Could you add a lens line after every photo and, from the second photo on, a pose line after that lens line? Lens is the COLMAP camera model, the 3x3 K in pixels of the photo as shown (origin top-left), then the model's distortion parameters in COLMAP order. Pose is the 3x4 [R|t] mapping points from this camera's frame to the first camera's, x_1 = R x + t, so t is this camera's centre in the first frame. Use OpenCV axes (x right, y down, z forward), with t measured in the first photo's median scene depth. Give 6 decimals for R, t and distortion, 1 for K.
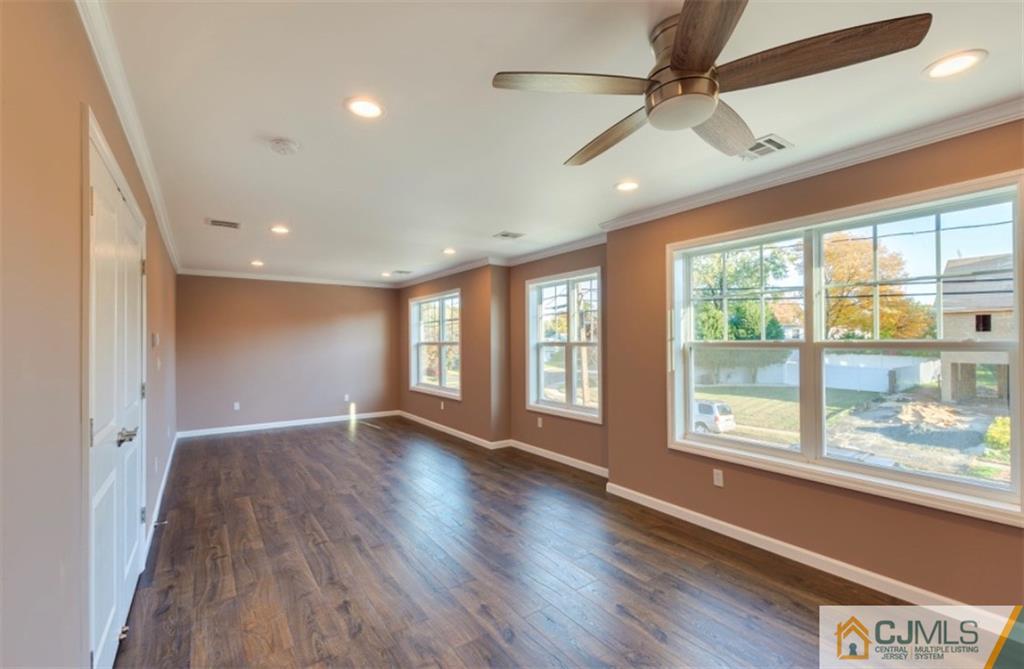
lens RADIAL K [[445.2, 0, 511.0], [0, 445.2, 340.0], [0, 0, 1]] dist [-0.002202, -0.001953]
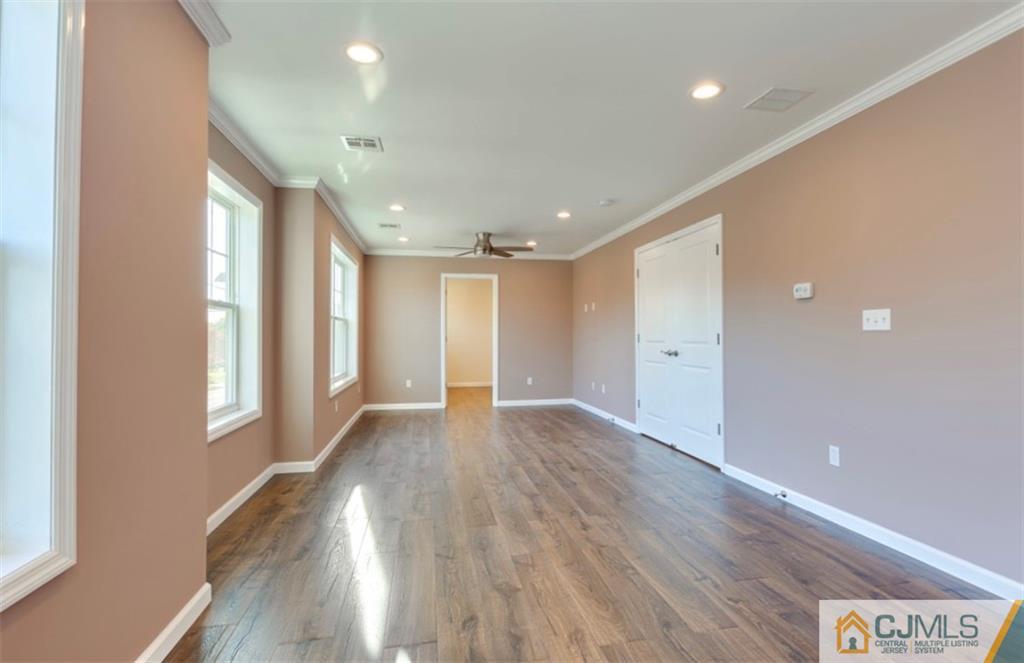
lens RADIAL K [[445.2, 0, 511.7], [0, 445.2, 332.9], [0, 0, 1]] dist [-0.002202, -0.001953]
pose [[-0.909311, 0.010335, 0.415989, -0.554398], [0.002669, 0.999816, -0.019004, 0.075101], [-0.416109, -0.016170, -0.909171, 1.716564]]
